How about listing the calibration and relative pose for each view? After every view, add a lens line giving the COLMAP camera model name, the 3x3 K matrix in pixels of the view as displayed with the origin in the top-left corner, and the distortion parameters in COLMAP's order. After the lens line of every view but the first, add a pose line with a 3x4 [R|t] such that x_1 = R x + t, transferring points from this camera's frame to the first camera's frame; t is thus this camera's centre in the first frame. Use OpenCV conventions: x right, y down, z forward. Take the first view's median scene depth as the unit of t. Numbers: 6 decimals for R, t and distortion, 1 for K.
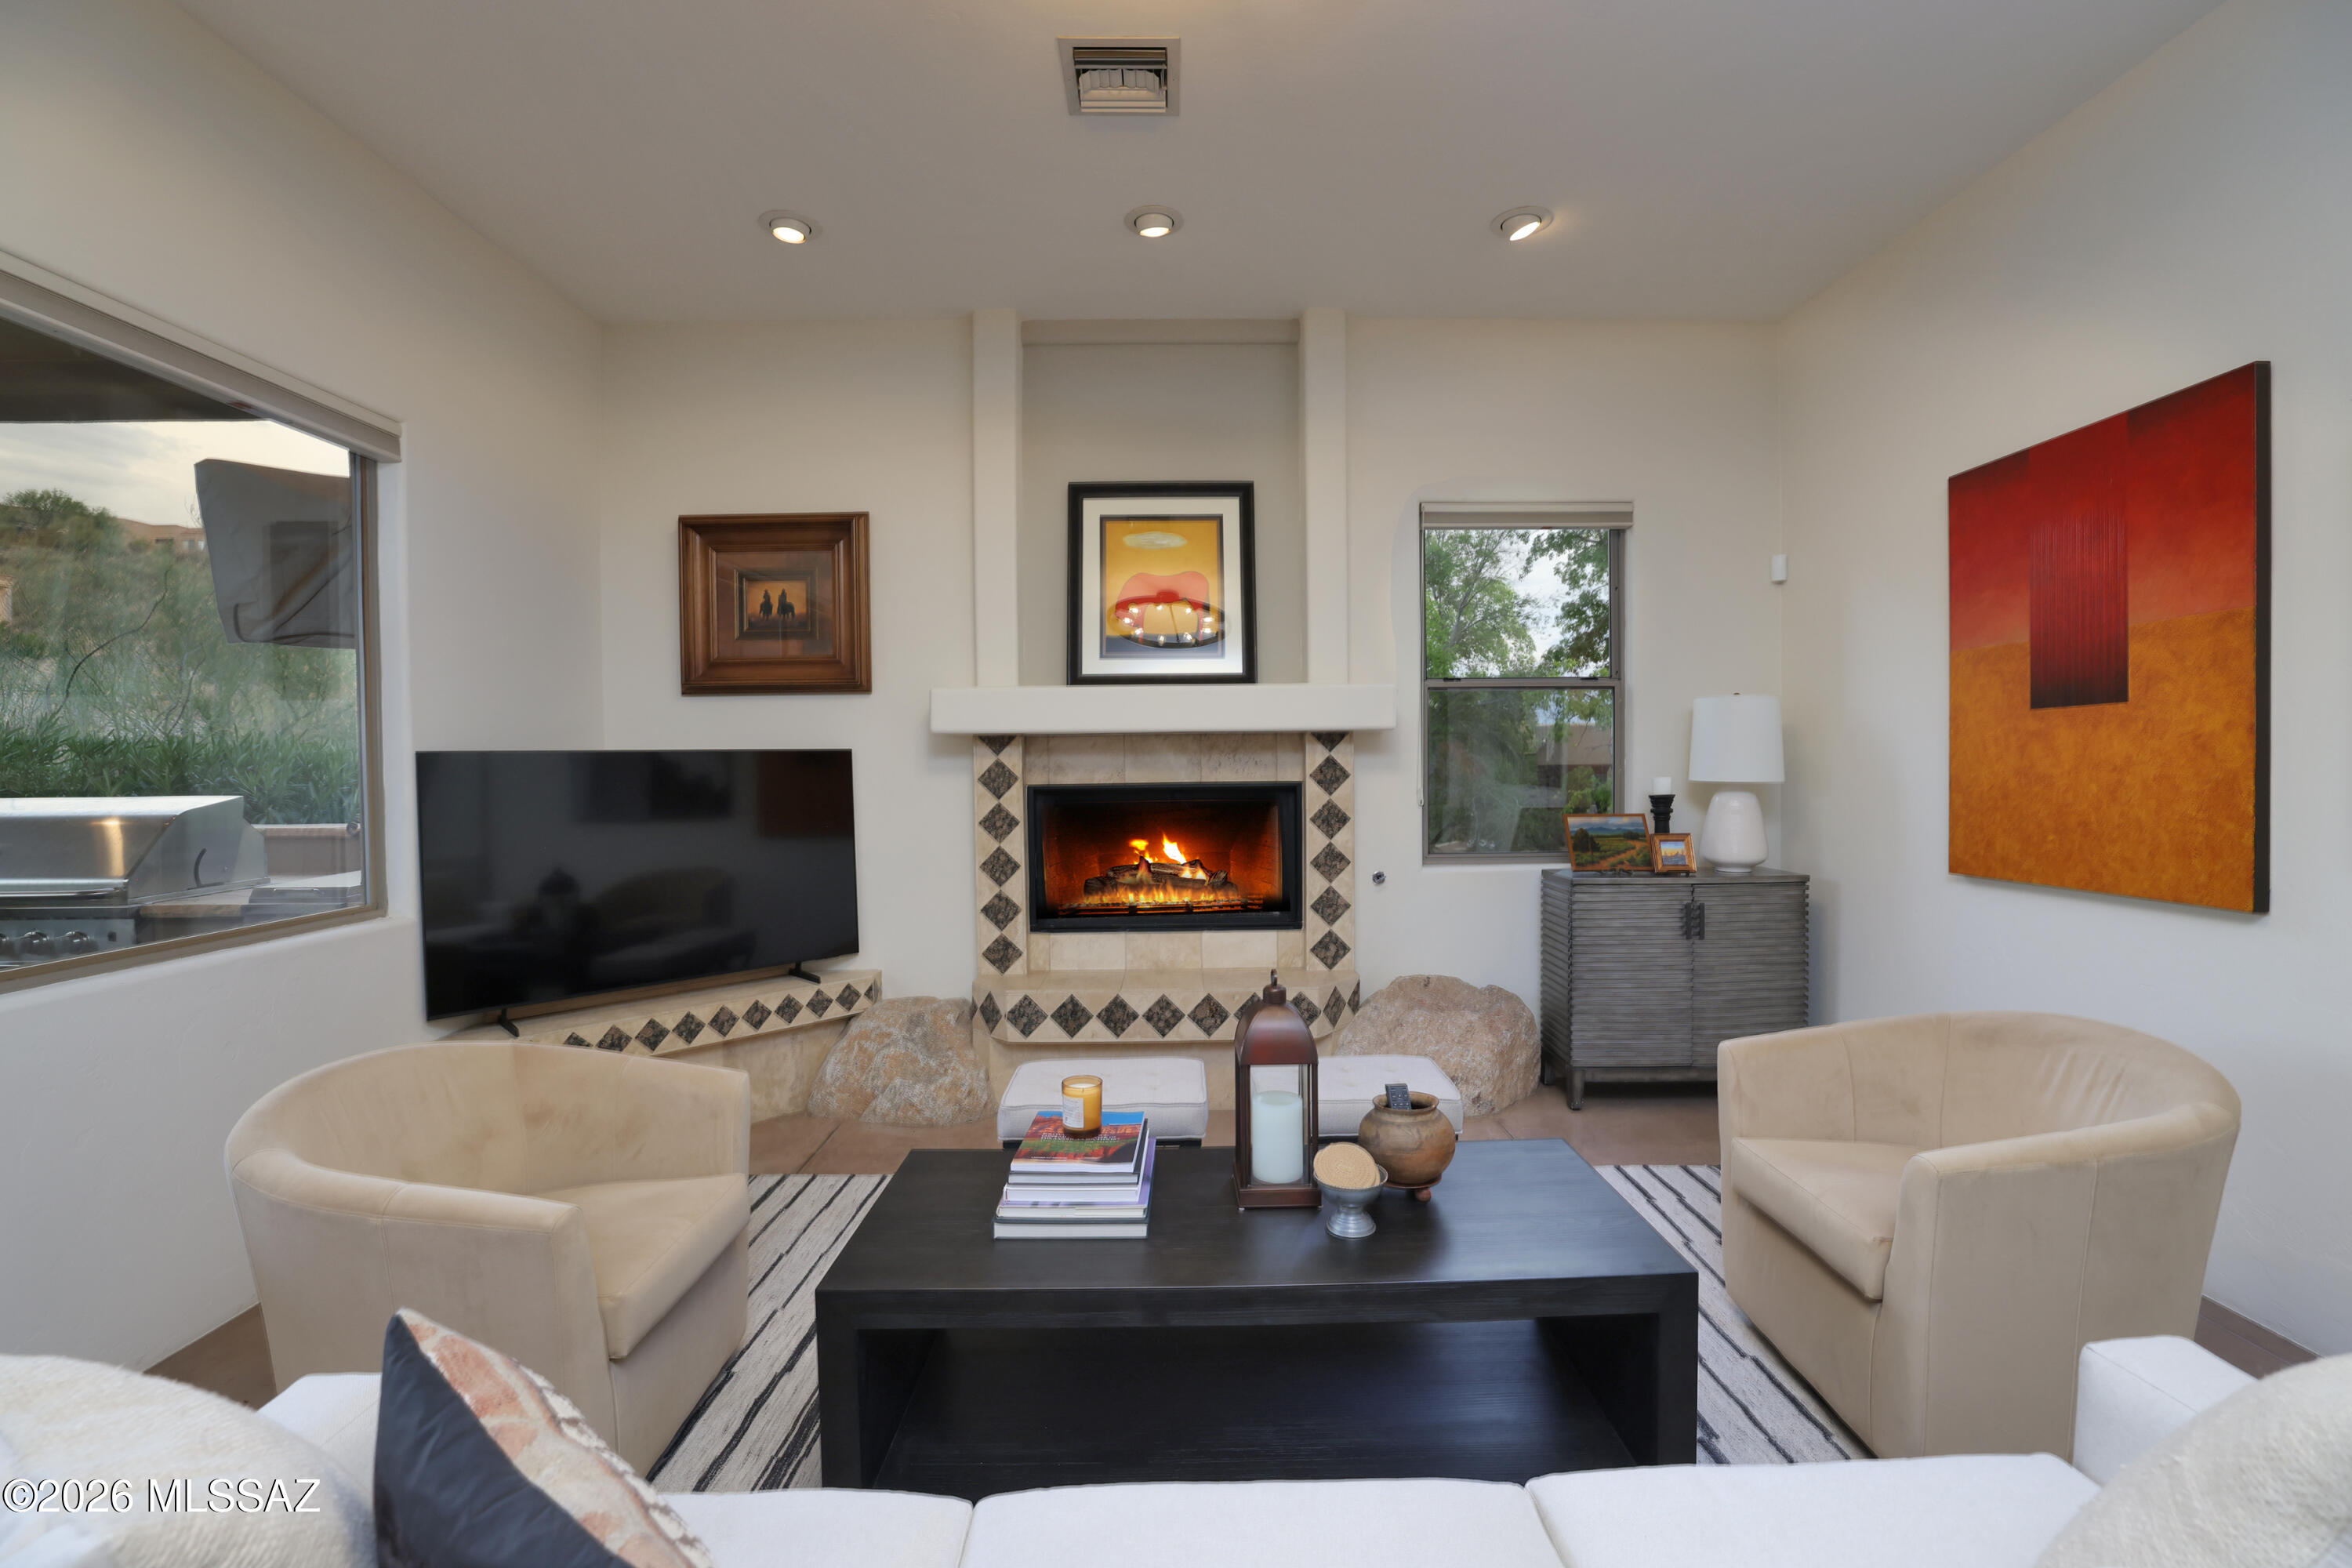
lens RADIAL K [[1009.2, 0, 1177.4], [0, 1009.2, 797.4], [0, 0, 1]] dist [-0.023349, 0.007004]
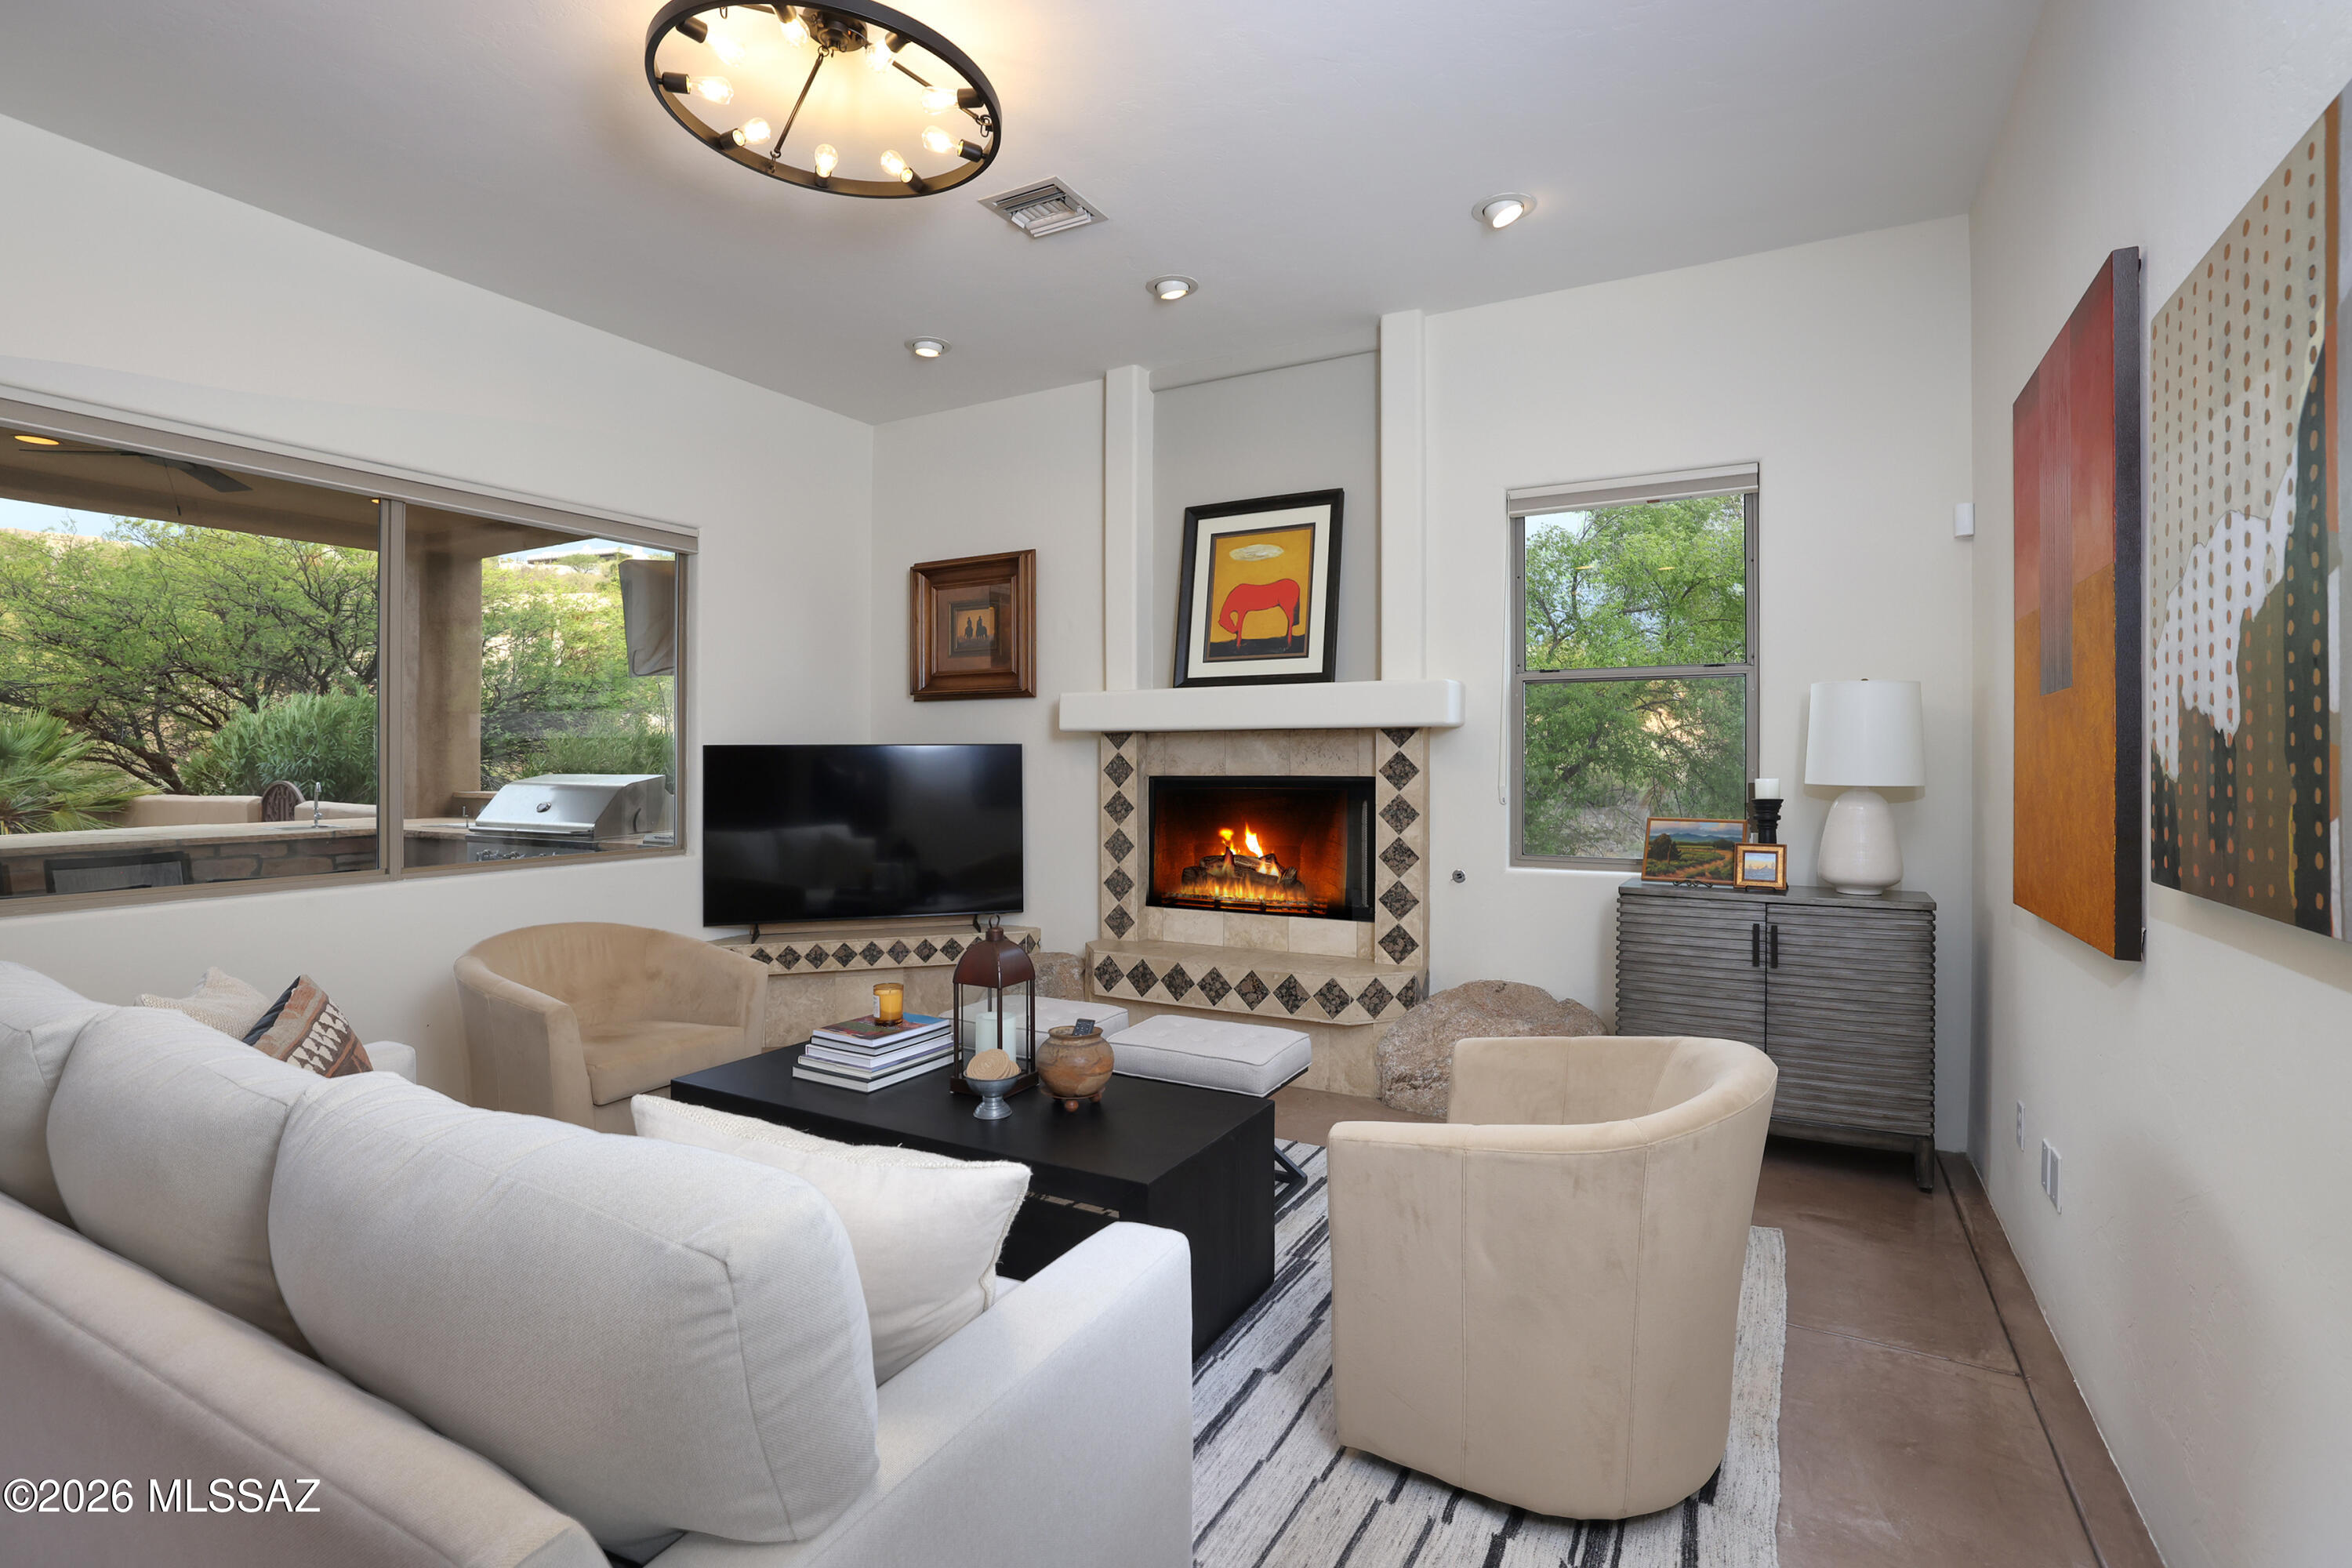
lens RADIAL K [[1112.6, 0, 1188.2], [0, 1112.6, 765.7], [0, 0, 1]] dist [-0.024743, 0.003169]
pose [[0.870407, 0.011709, -0.492194, 0.515073], [-0.021466, 0.999669, -0.014179, -0.006598], [0.491865, 0.022907, 0.870370, -0.072488]]
